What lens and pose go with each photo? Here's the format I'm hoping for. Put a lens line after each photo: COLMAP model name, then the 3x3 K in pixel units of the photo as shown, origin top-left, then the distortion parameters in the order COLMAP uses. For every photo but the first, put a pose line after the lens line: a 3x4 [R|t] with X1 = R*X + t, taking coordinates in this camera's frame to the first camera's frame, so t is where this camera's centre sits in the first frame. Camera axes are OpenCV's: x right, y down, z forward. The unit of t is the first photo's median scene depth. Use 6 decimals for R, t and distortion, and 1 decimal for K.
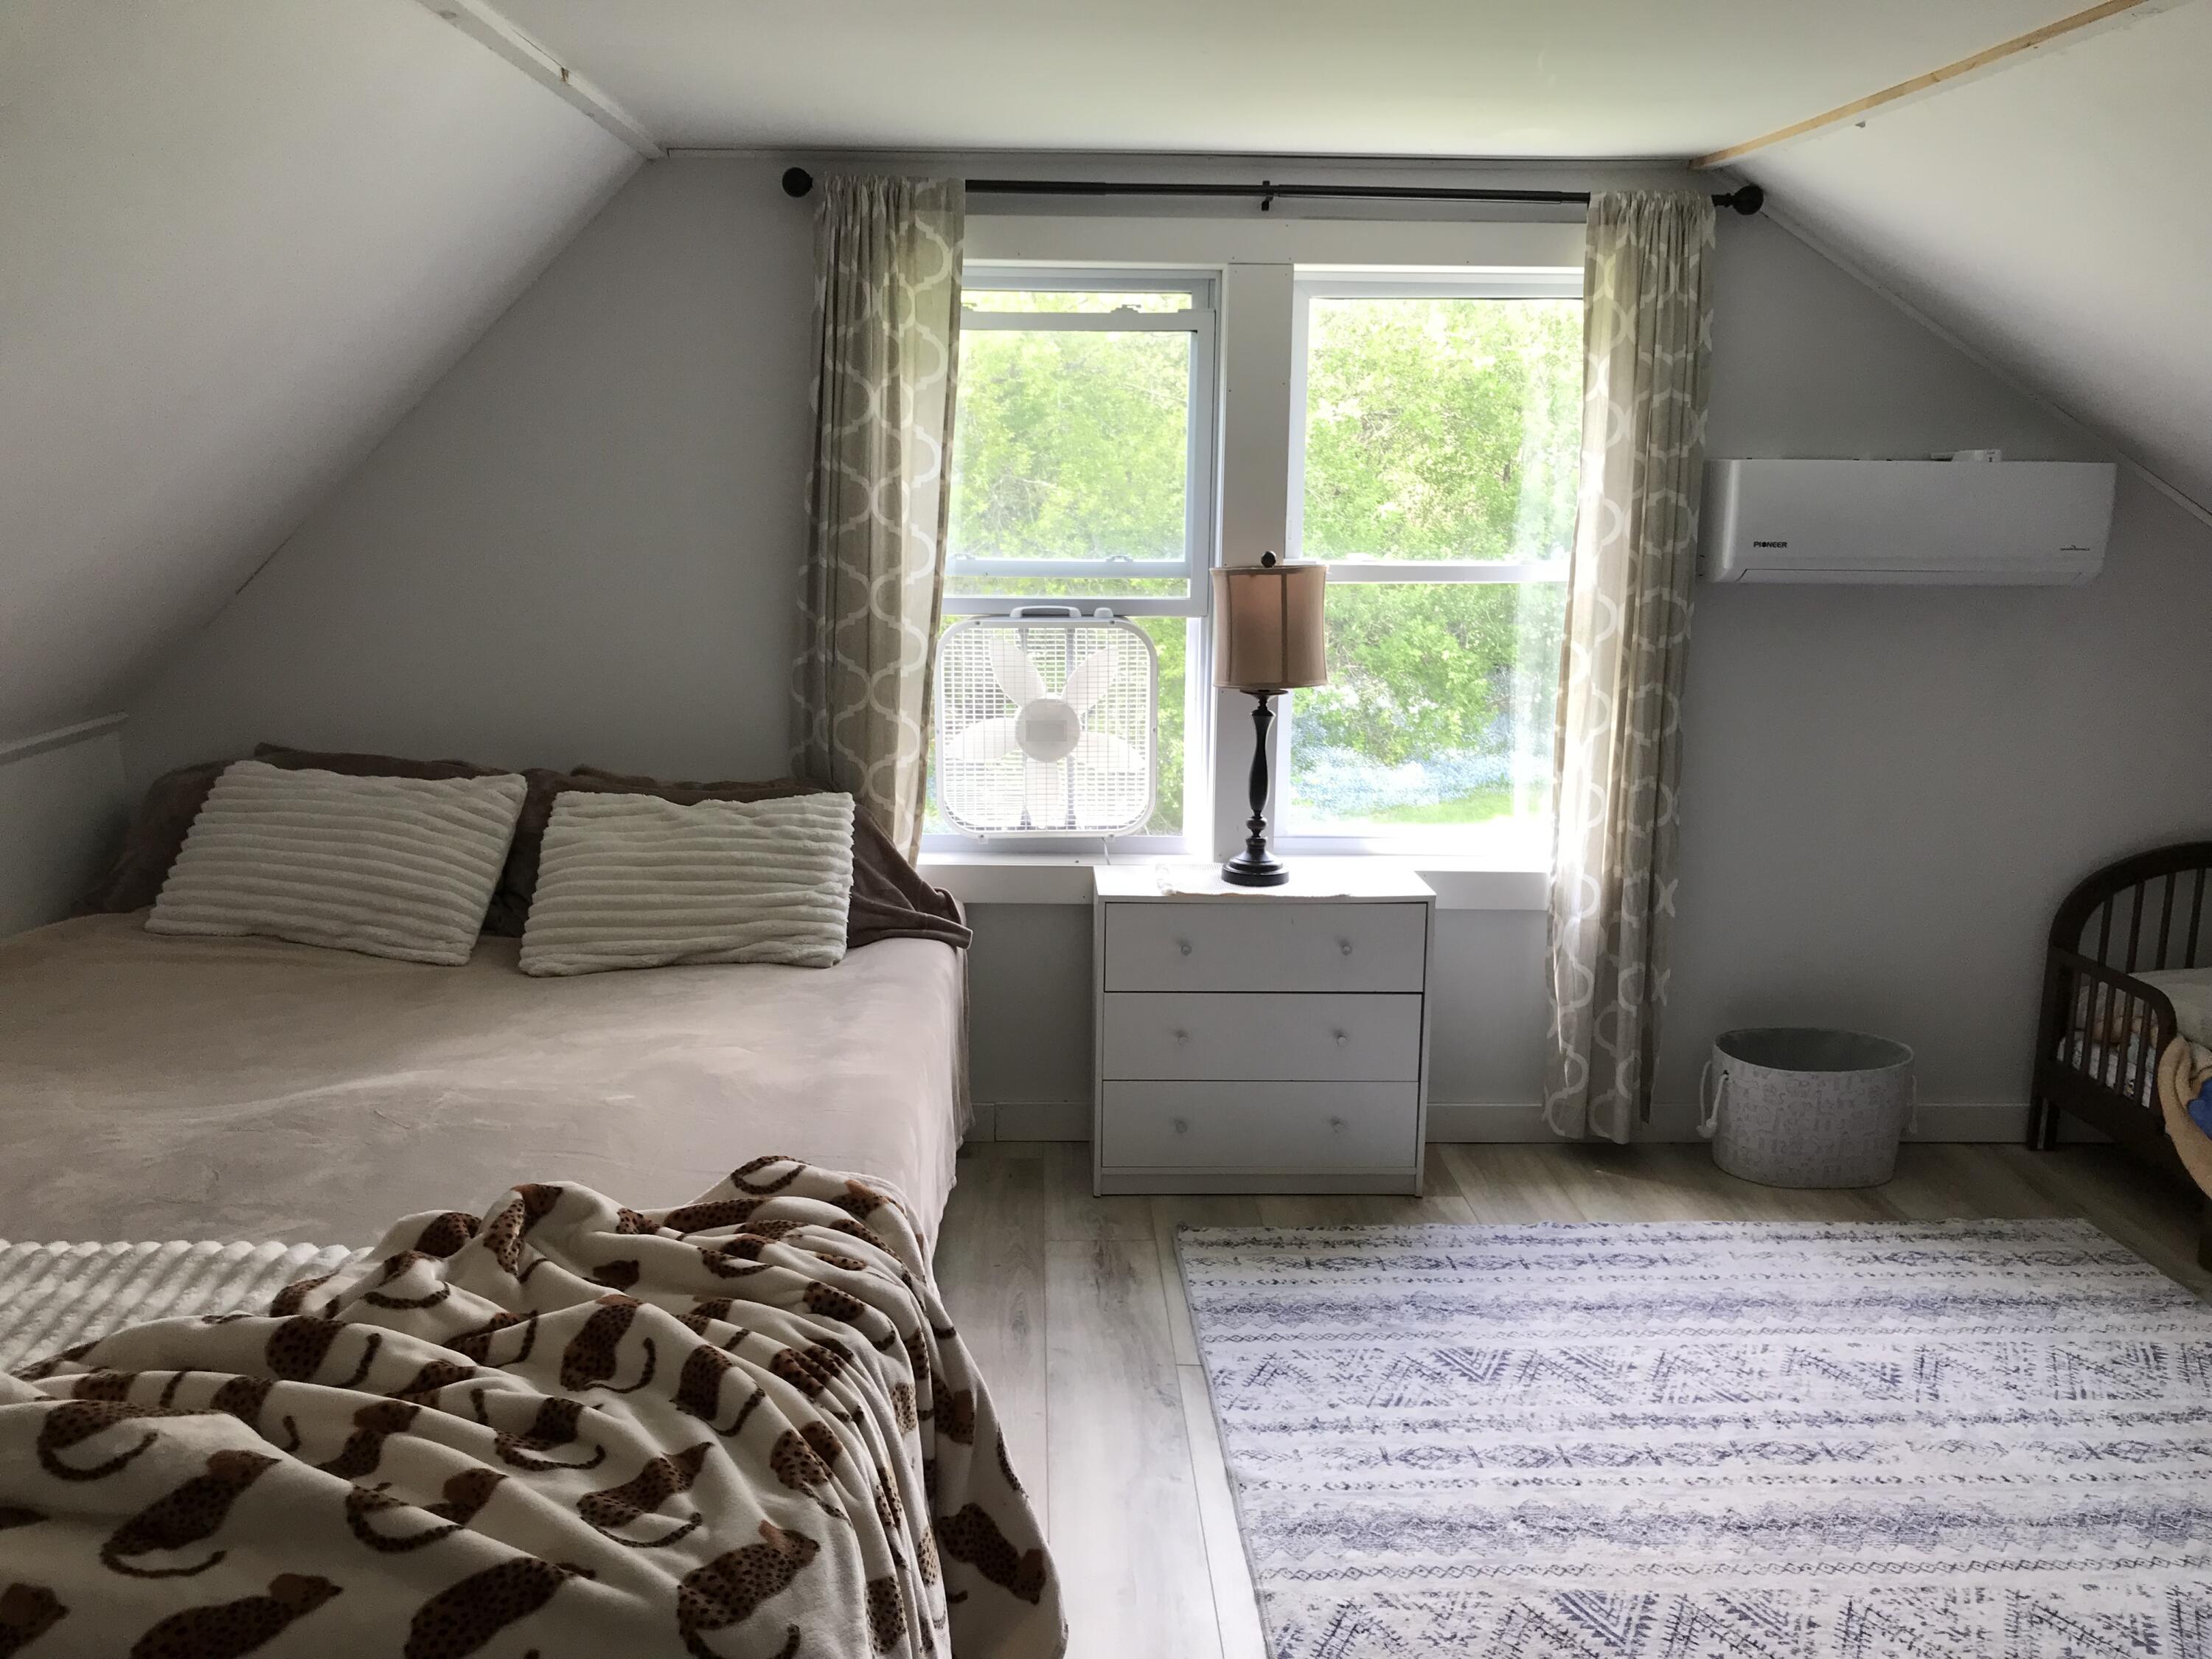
lens RADIAL K [[1824.8, 0, 1085.4], [0, 1824.8, 822.9], [0, 0, 1]] dist [0.032127, -0.013724]
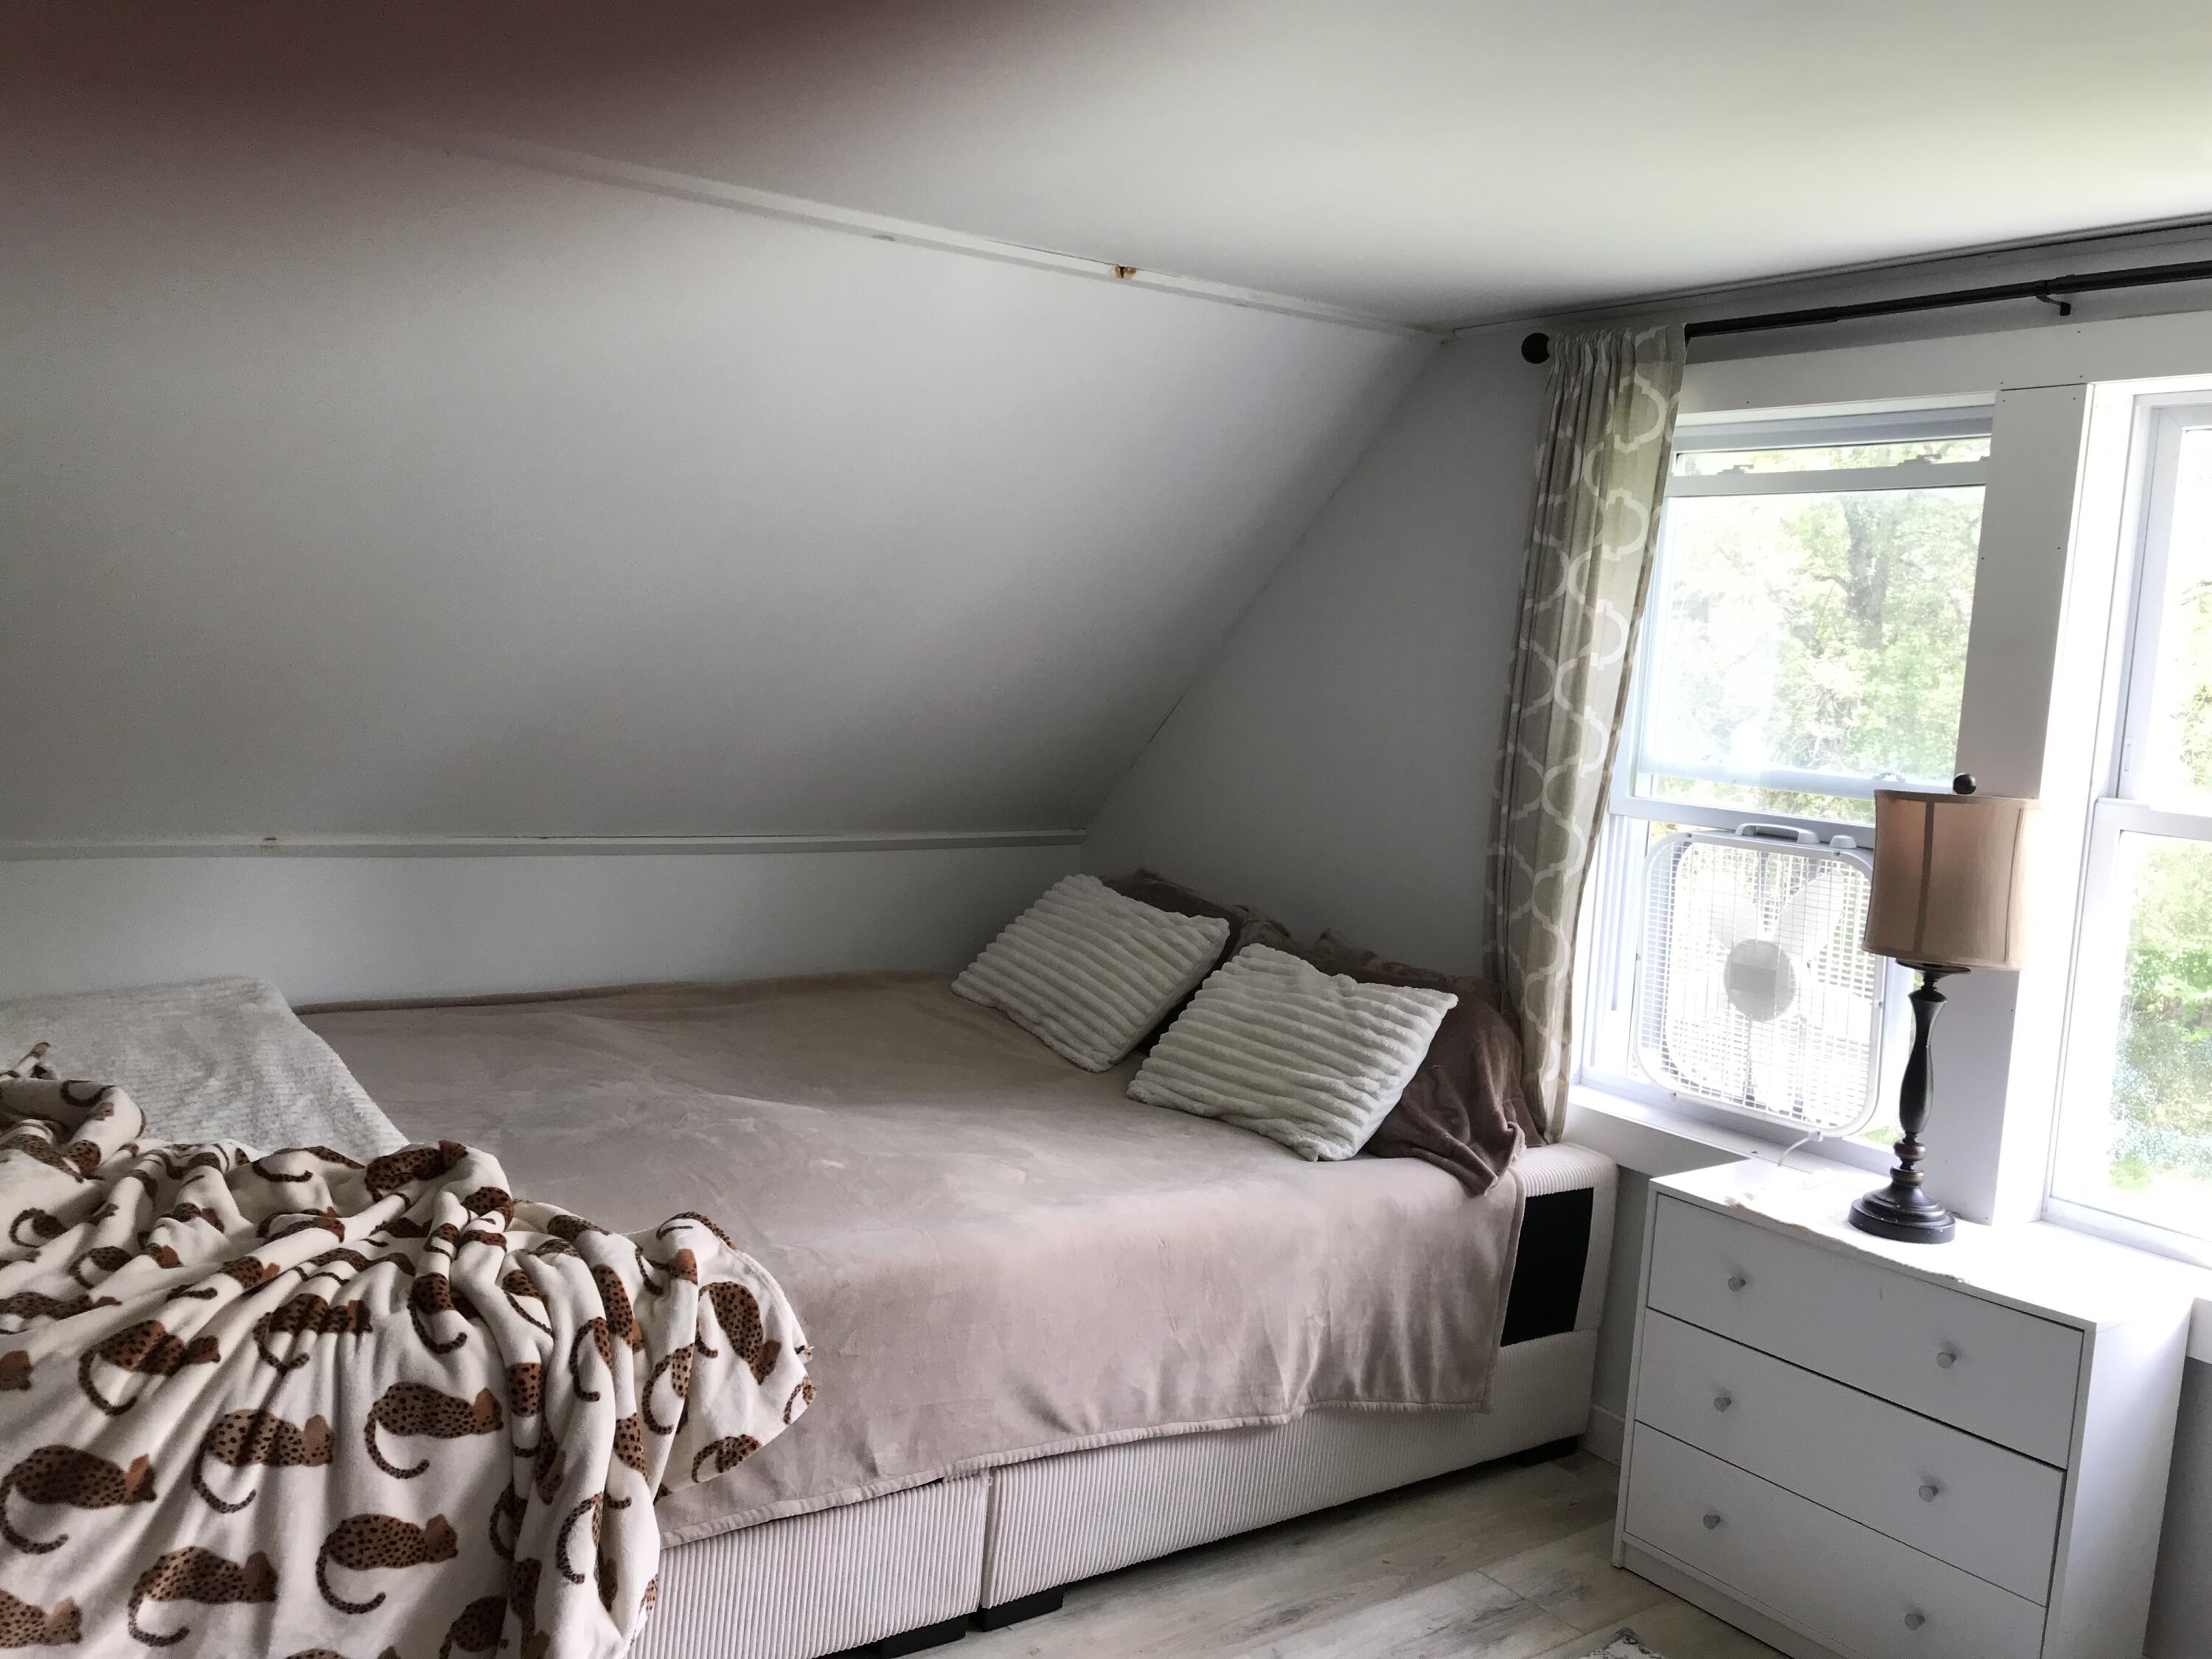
lens RADIAL K [[1813.6, 0, 1104.9], [0, 1813.6, 803.8], [0, 0, 1]] dist [-0.012399, -0.005994]
pose [[0.544019, 0.095013, -0.833676, 0.513709], [-0.211610, 0.976988, -0.026741, -0.048041], [0.811951, 0.190962, 0.551606, 0.343805]]
